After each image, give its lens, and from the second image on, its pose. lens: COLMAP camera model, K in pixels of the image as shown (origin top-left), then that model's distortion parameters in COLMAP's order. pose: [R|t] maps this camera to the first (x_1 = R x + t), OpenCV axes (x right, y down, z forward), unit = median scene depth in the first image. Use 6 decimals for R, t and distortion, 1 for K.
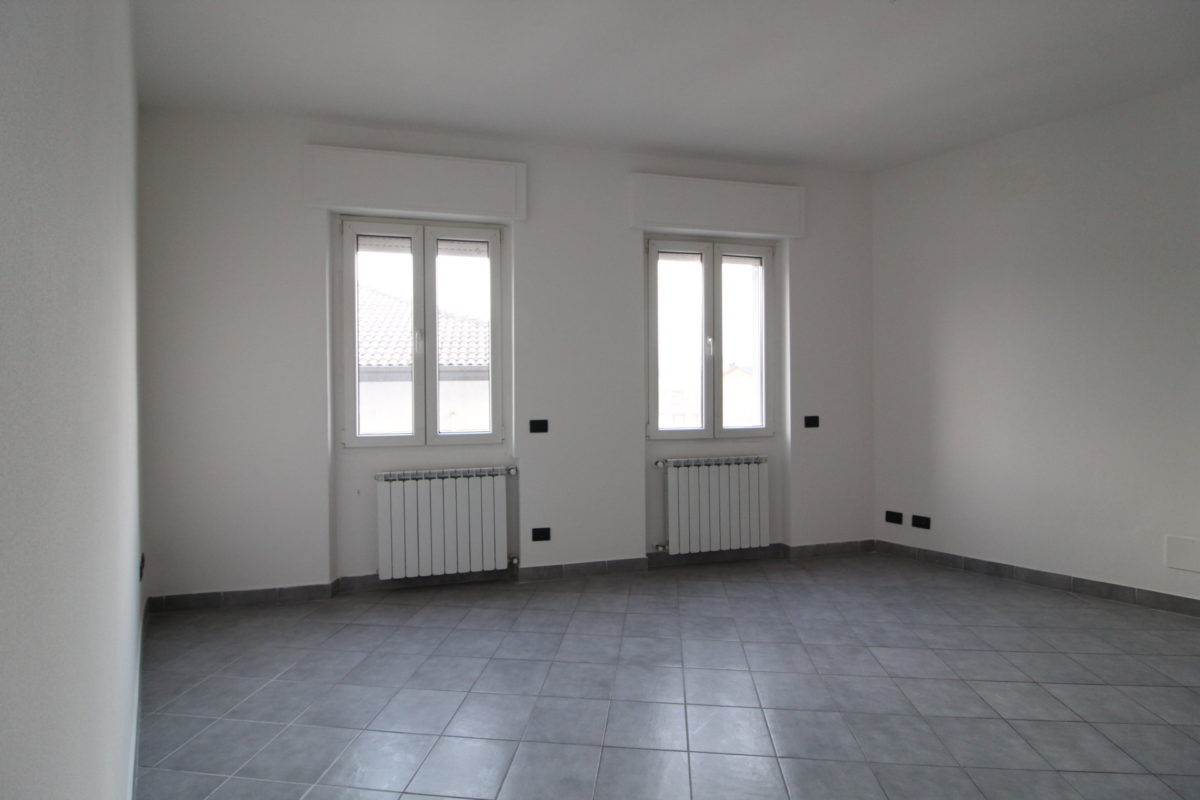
lens RADIAL K [[558.4, 0, 596.9], [0, 558.4, 394.7], [0, 0, 1]] dist [-0.000721, -0.010802]
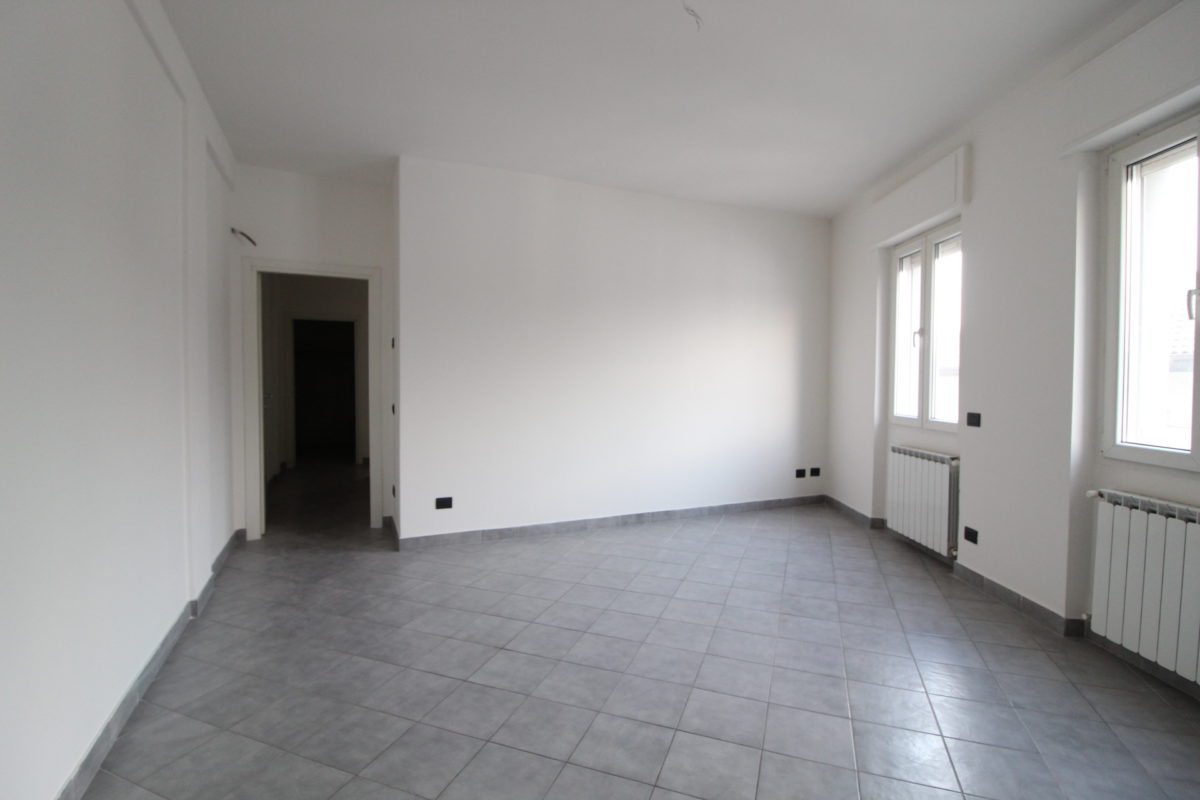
lens RADIAL K [[558.4, 0, 601.5], [0, 558.4, 398.7], [0, 0, 1]] dist [-0.000721, -0.010802]
pose [[-0.242103, 0.037842, -0.969512, 0.970107], [-0.008798, 0.999112, 0.041195, -0.011786], [0.970211, 0.018504, -0.241555, 0.635319]]
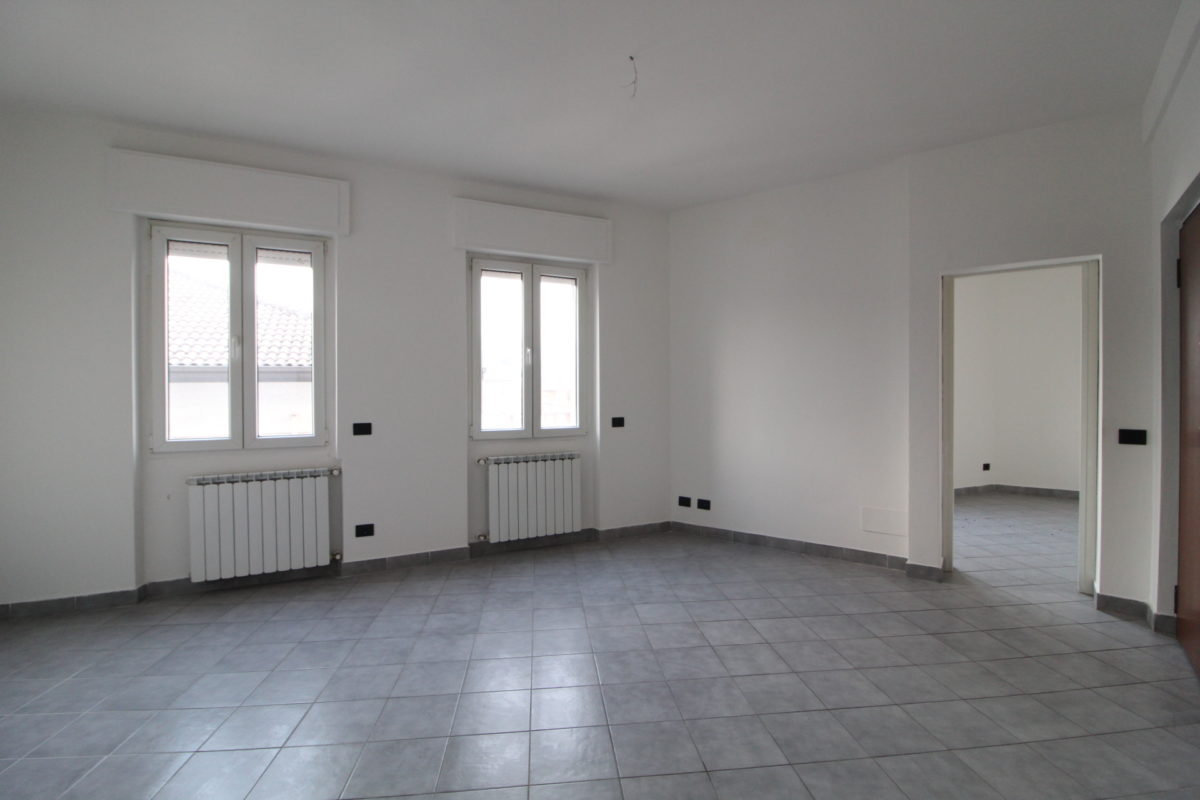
lens RADIAL K [[558.4, 0, 598.9], [0, 558.4, 395.0], [0, 0, 1]] dist [-0.000721, -0.010802]
pose [[0.974157, 0.001826, 0.225864, 0.097211], [-0.002227, 0.999996, 0.001520, -0.011138], [-0.225861, -0.001984, 0.974158, -0.142000]]
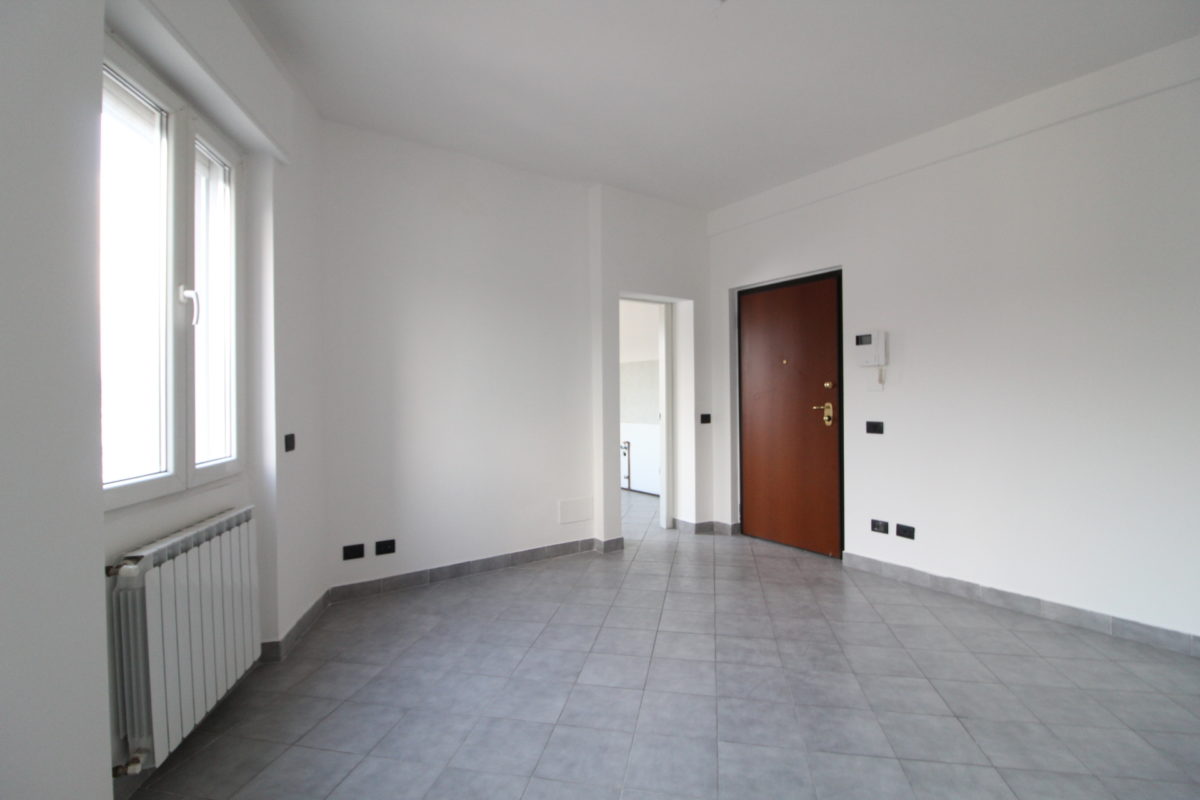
lens RADIAL K [[558.4, 0, 606.0], [0, 558.4, 392.6], [0, 0, 1]] dist [-0.000721, -0.010802]
pose [[0.072853, 0.010741, 0.997285, -0.298181], [0.013774, 0.999836, -0.011775, 0.002334], [-0.997248, 0.014594, 0.072693, 0.662730]]
